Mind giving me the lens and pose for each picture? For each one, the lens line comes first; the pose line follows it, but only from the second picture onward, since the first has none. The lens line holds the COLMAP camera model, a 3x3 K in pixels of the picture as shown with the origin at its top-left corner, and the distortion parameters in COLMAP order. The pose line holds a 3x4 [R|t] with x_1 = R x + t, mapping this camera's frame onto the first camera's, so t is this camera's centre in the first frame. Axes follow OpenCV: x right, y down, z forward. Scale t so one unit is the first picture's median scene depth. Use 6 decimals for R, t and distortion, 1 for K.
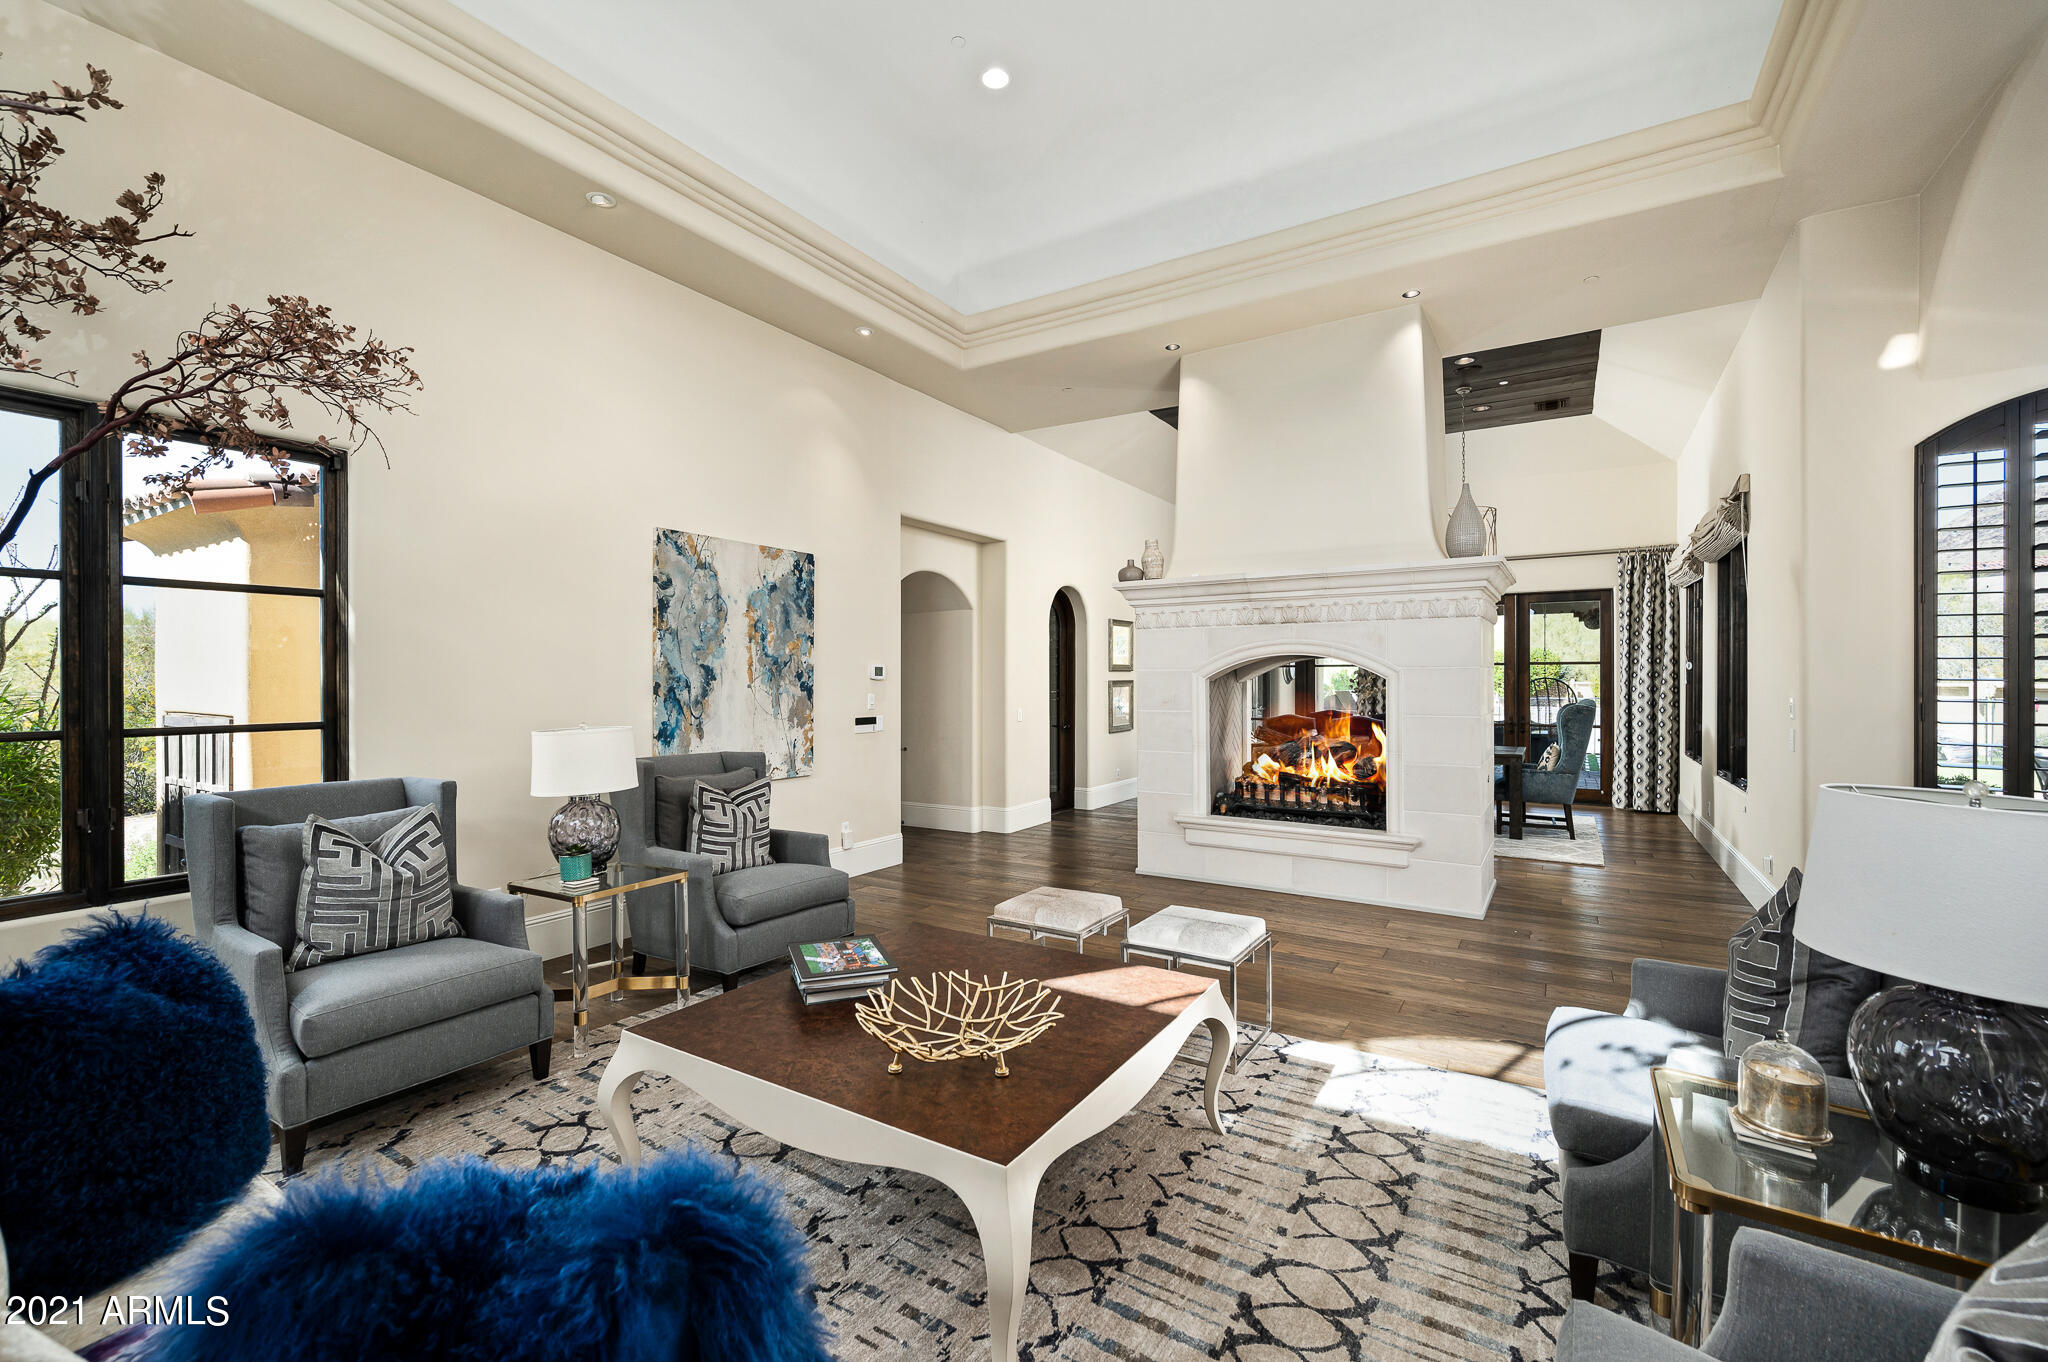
lens RADIAL K [[863.6, 0, 1024.0], [0, 863.6, 681.0], [0, 0, 1]] dist [-0.001214, -0.000078]
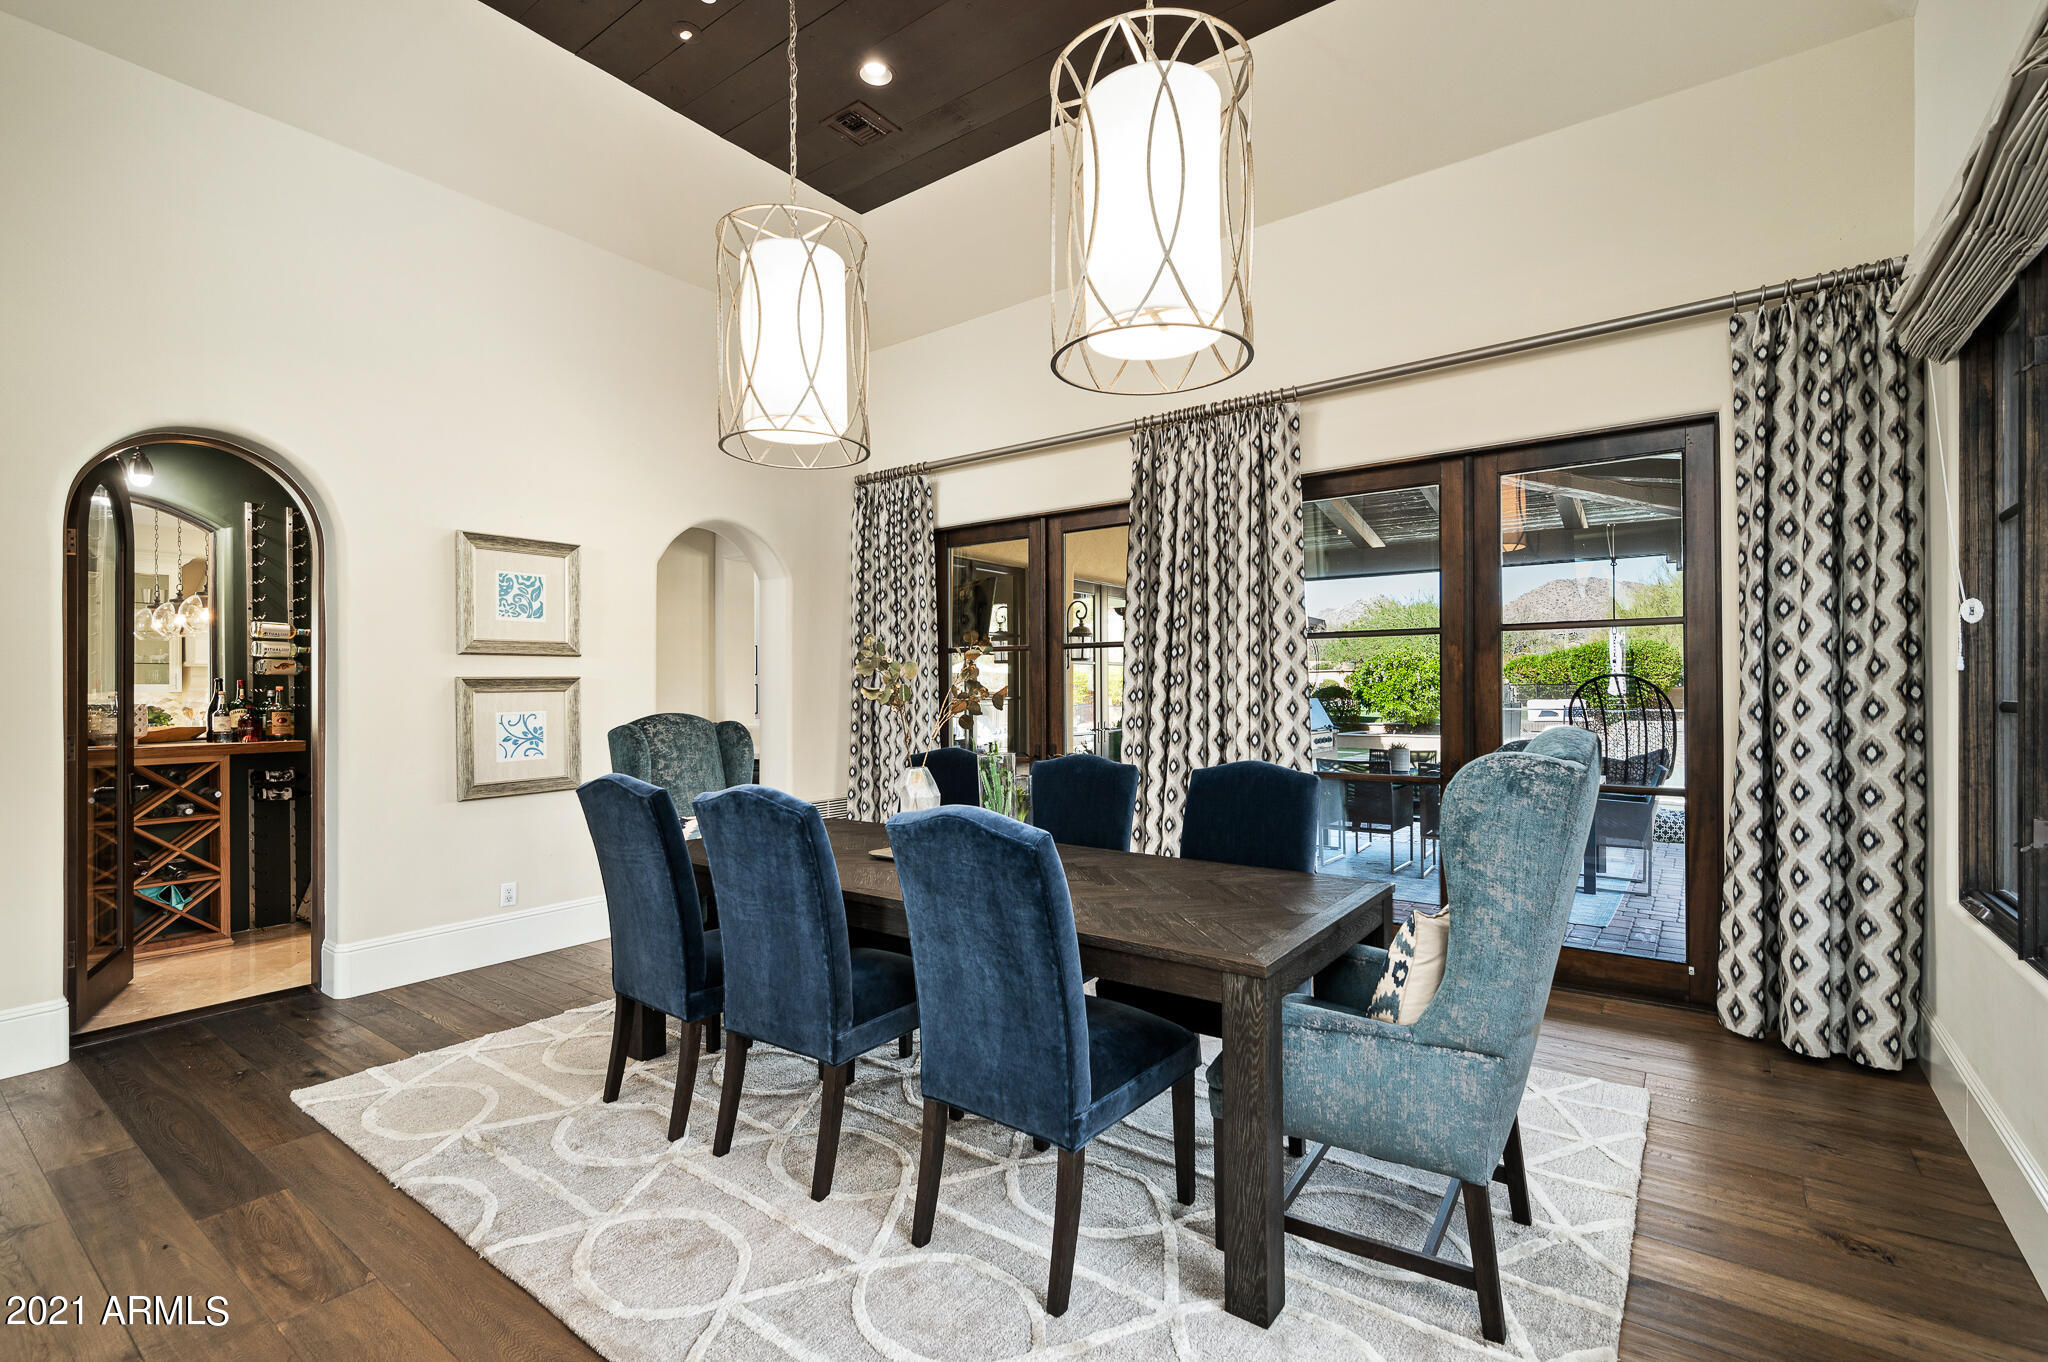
lens RADIAL K [[926.7, 0, 1024.0], [0, 926.7, 681.0], [0, 0, 1]] dist [0.001519, 0.000134]
pose [[0.995886, -0.007497, -0.090302, 0.438098], [0.007185, 0.999967, -0.003788, 0.005093], [0.090328, 0.003124, 0.995907, 0.602267]]
